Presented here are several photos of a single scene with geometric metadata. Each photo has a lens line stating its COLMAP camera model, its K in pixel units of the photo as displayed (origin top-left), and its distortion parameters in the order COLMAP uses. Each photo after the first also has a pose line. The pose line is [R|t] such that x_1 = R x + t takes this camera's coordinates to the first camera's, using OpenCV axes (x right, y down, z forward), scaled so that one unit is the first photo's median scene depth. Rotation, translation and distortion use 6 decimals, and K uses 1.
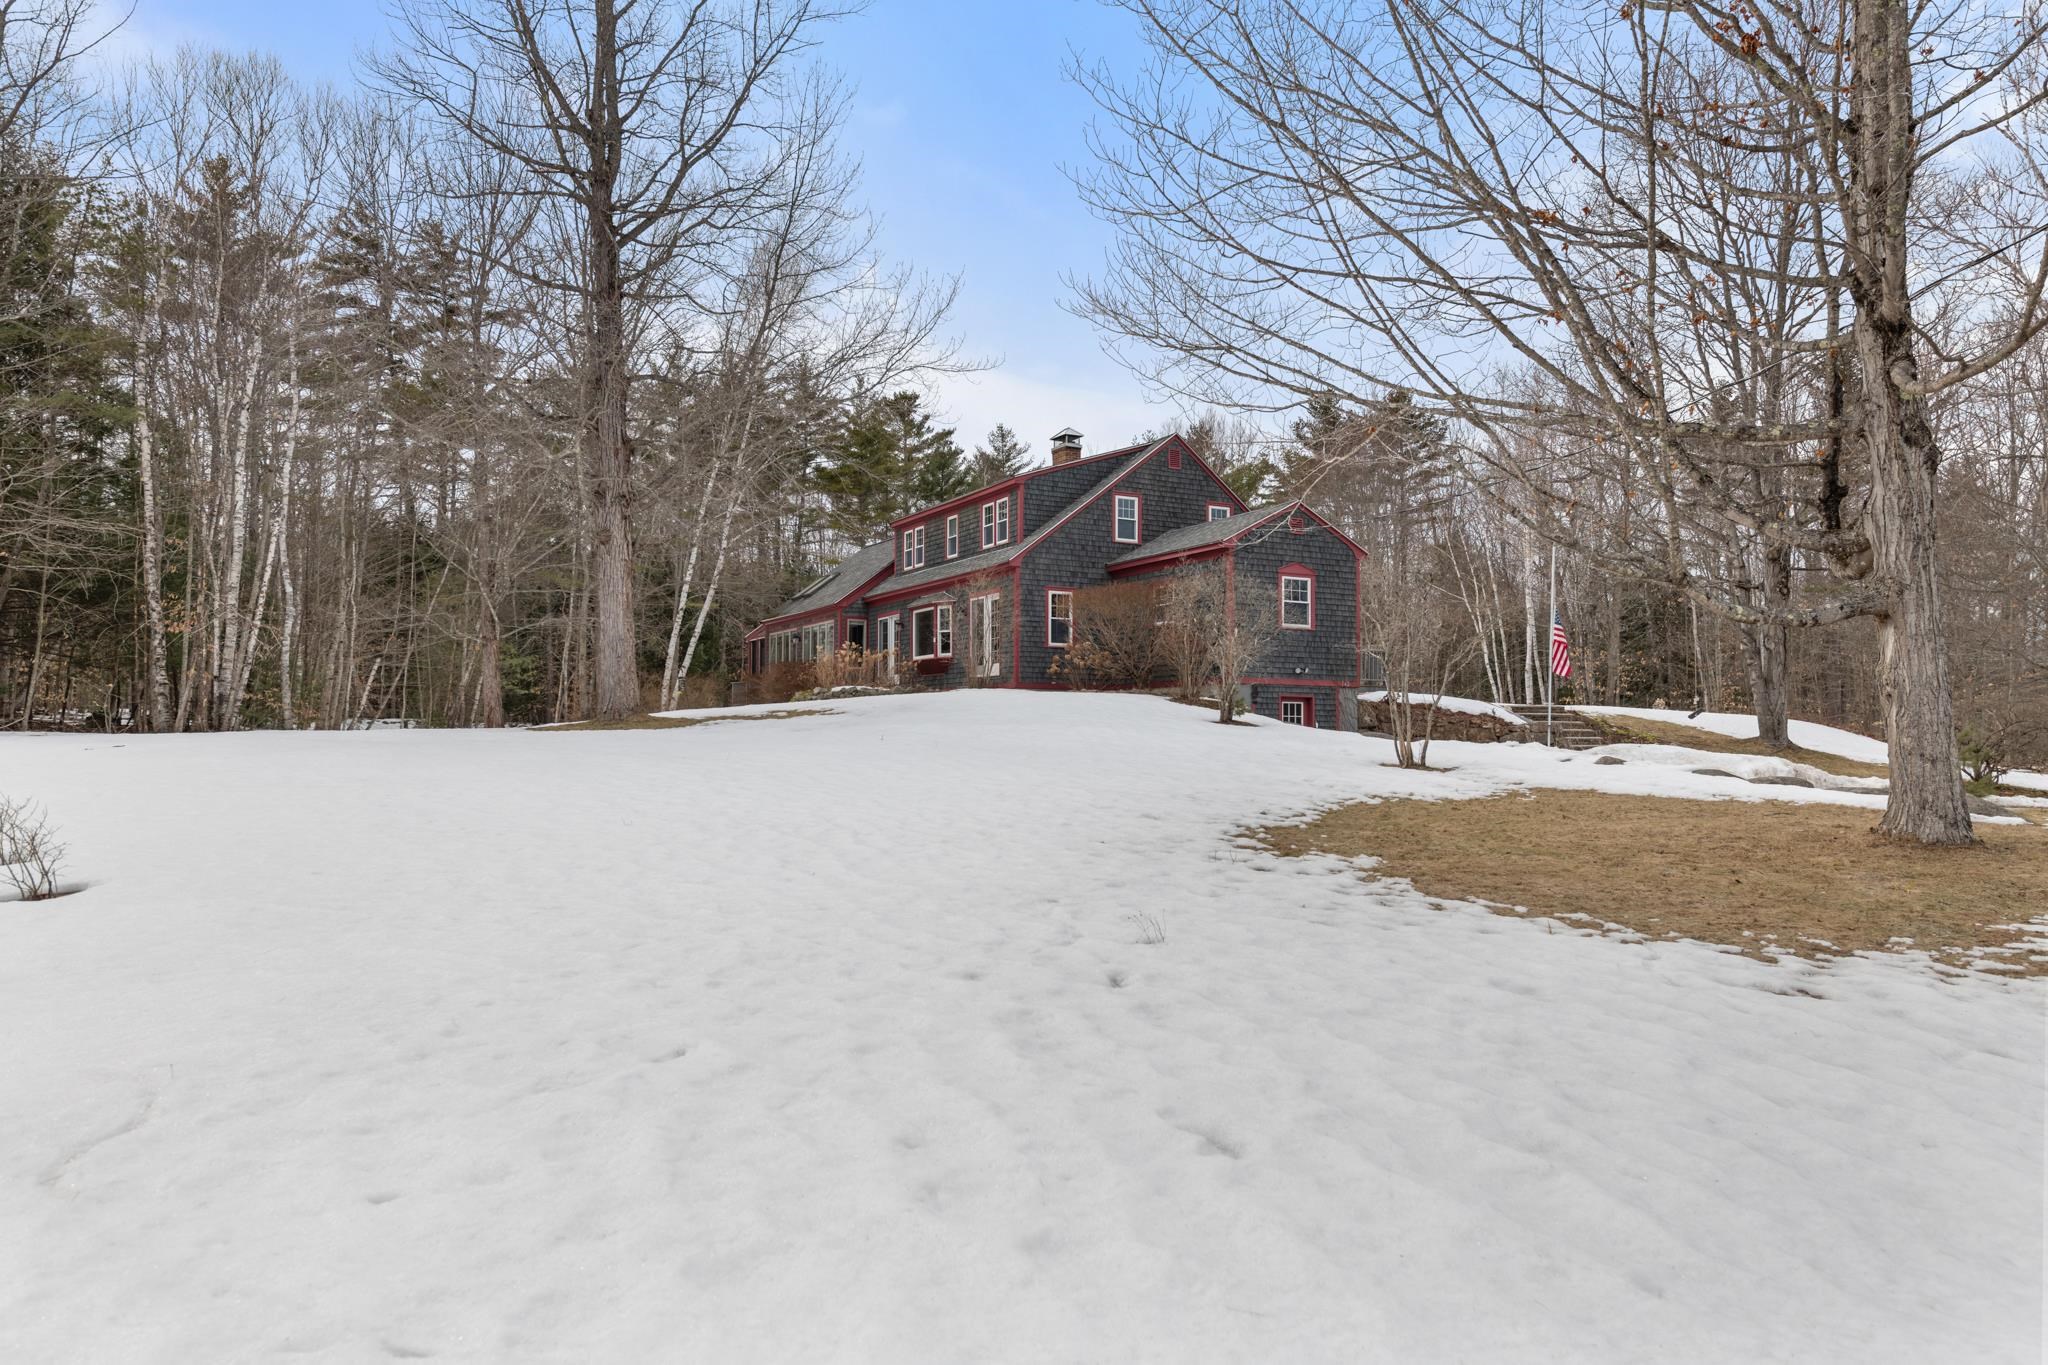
lens RADIAL K [[1419.2, 0, 1023.2], [0, 1419.2, 687.3], [0, 0, 1]] dist [0.001085, 0.000024]
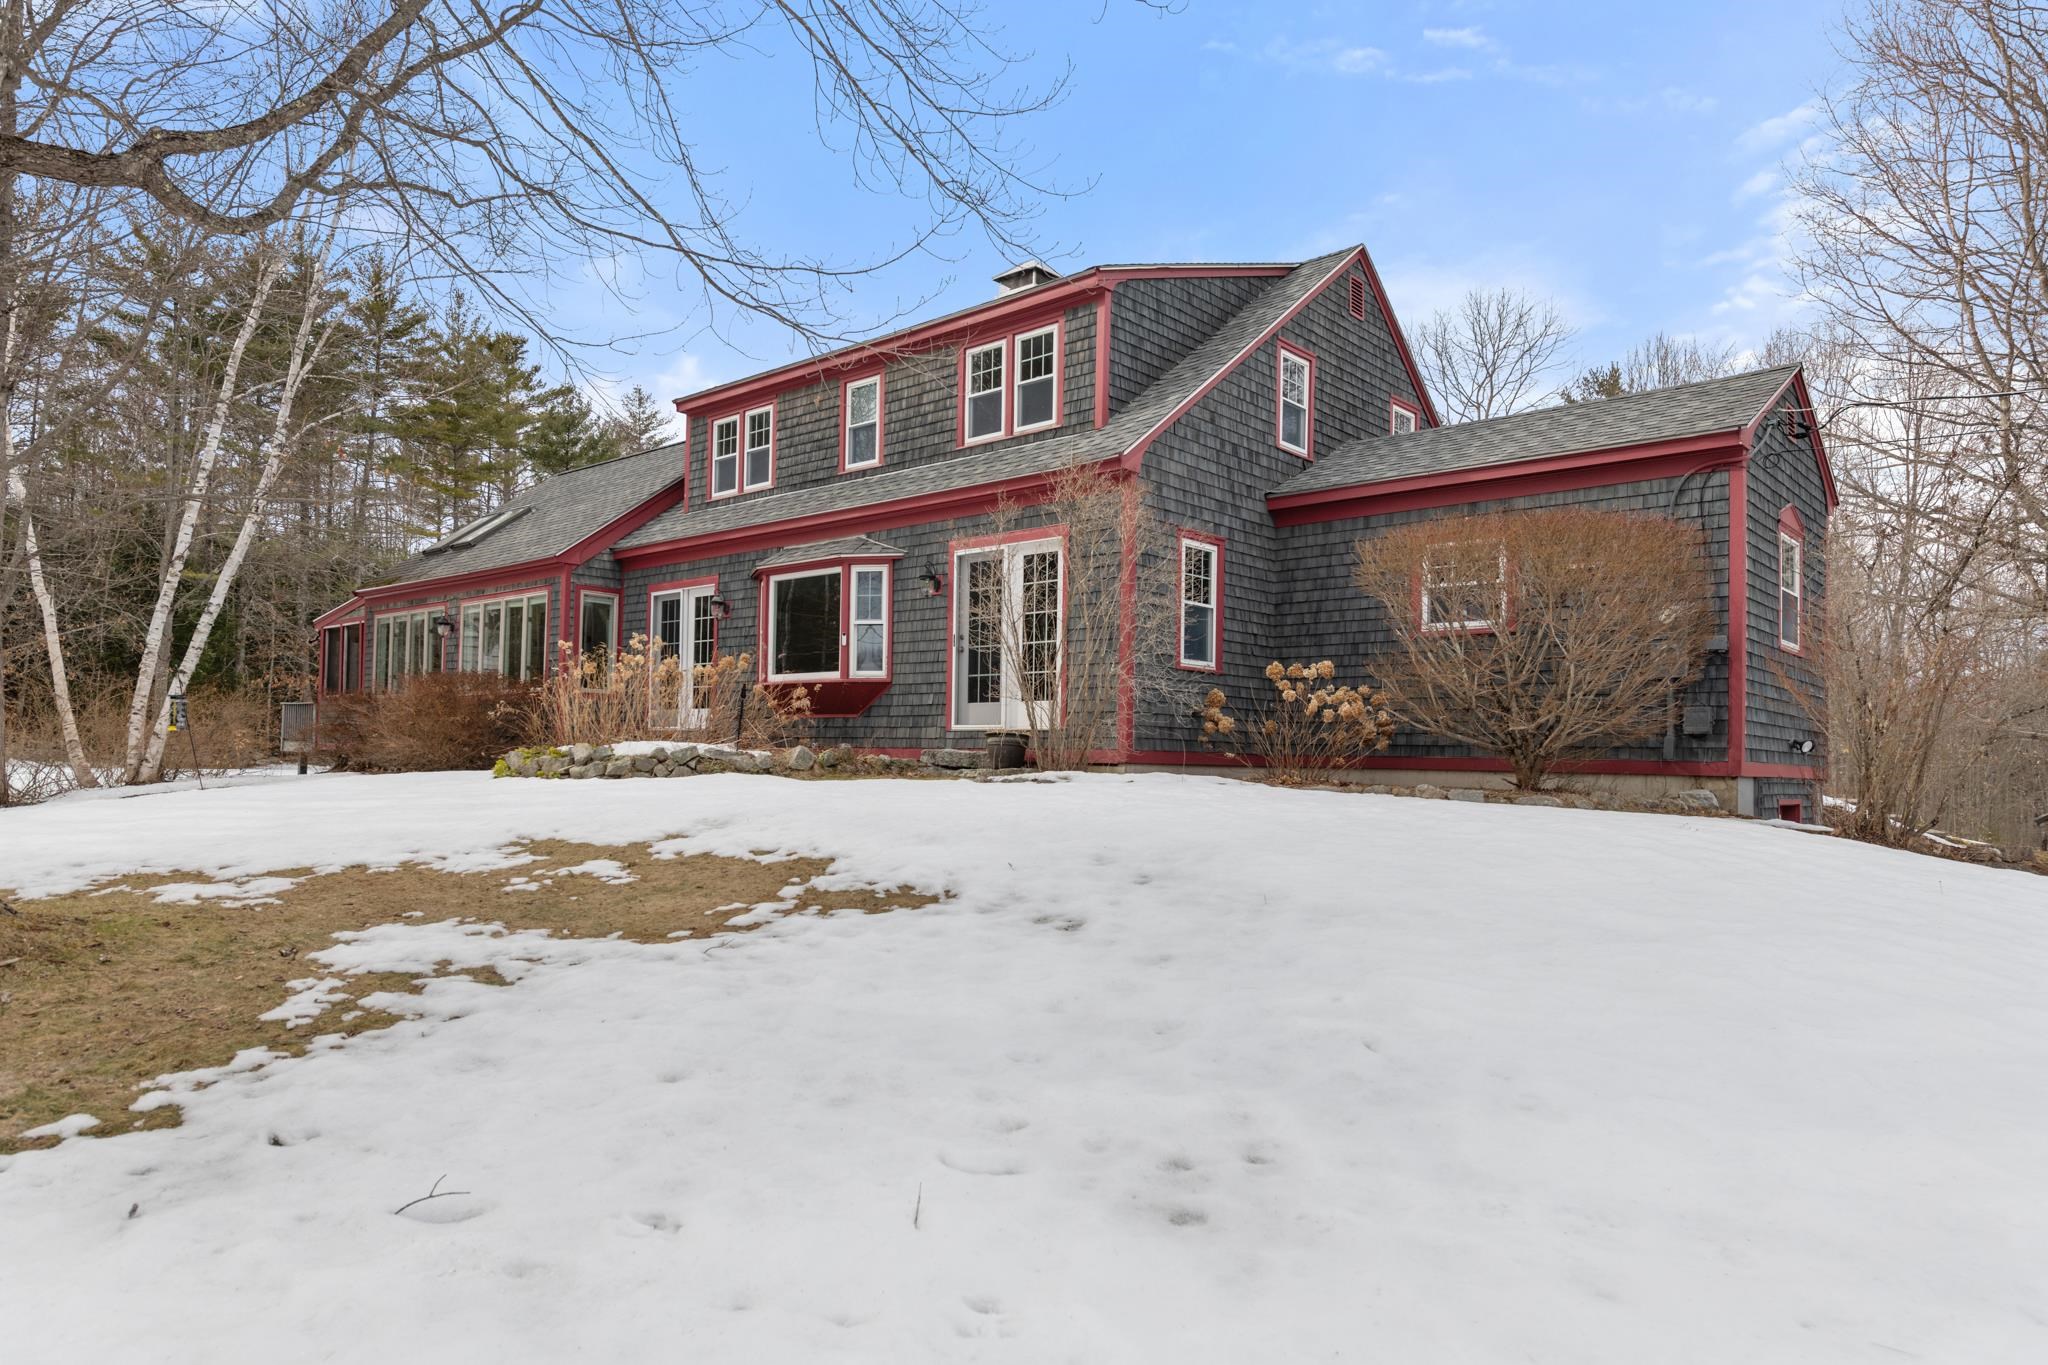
lens RADIAL K [[1285.1, 0, 1045.1], [0, 1285.1, 719.8], [0, 0, 1]] dist [0.001646, -0.000432]
pose [[0.934294, 0.026767, 0.355497, -0.121527], [-0.030866, 0.999506, 0.005863, -0.010151], [-0.355164, -0.016450, 0.934659, 0.491887]]
